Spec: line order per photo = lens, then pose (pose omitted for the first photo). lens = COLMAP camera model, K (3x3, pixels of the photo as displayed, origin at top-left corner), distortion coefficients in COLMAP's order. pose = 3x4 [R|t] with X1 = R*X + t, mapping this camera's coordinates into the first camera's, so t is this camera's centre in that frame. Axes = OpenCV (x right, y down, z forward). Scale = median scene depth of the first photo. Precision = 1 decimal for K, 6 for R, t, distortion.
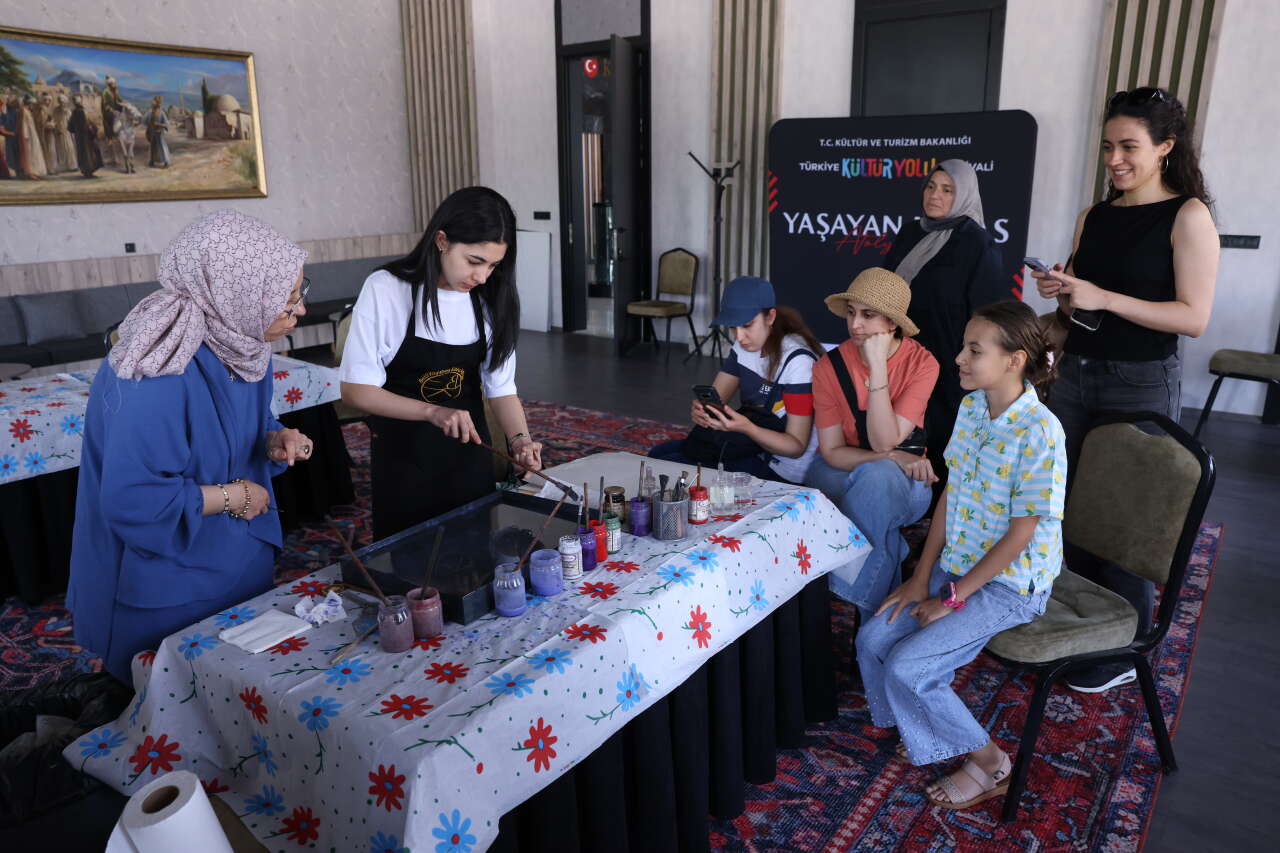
lens RADIAL K [[888.3, 0, 640.0], [0, 888.3, 426.5], [0, 0, 1]] dist [-0.110123, 0.083228]
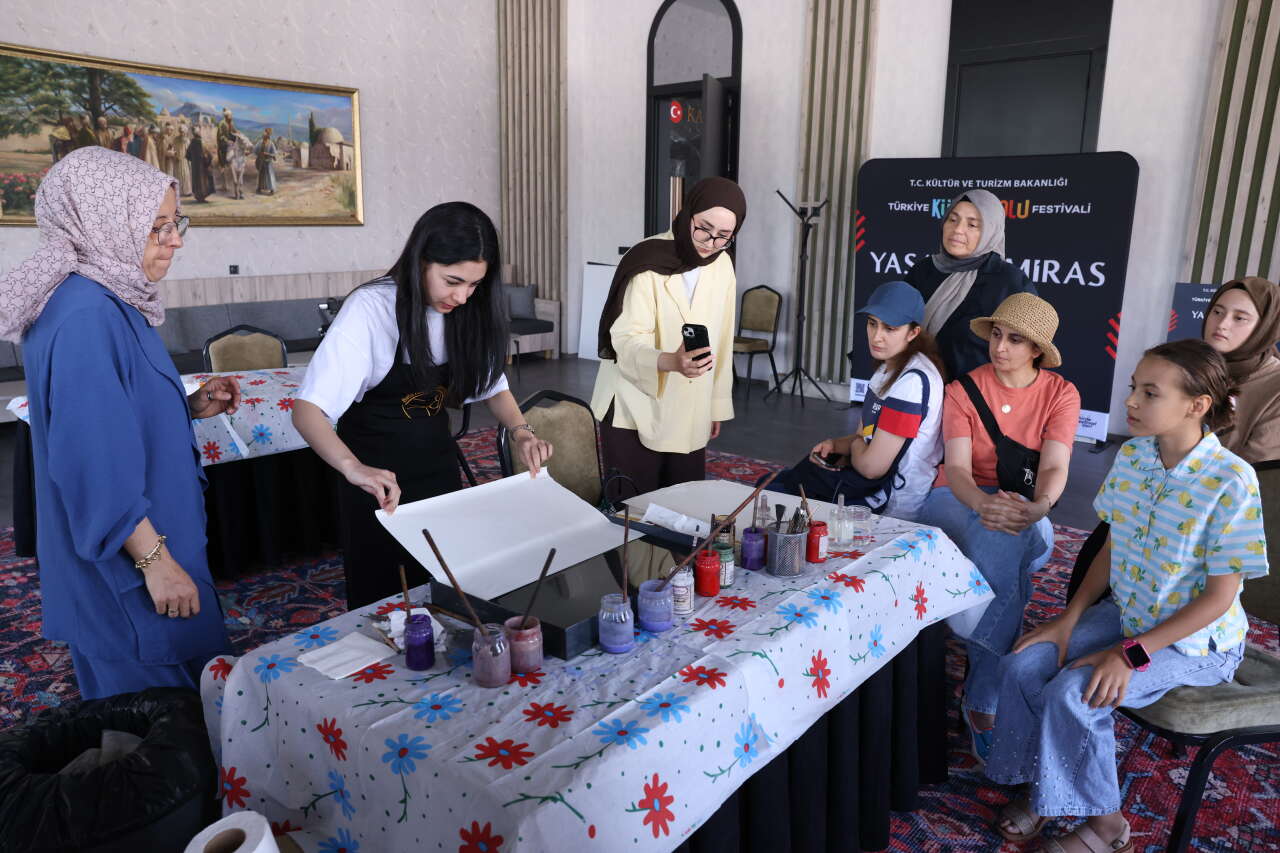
lens RADIAL K [[853.2, 0, 640.0], [0, 853.2, 426.5], [0, 0, 1]] dist [-0.121345, 0.082304]
pose [[0.996659, 0.037759, -0.072419, -0.053743], [-0.040971, 0.998218, -0.043394, 0.016872], [0.070652, 0.046216, 0.996430, 0.103716]]
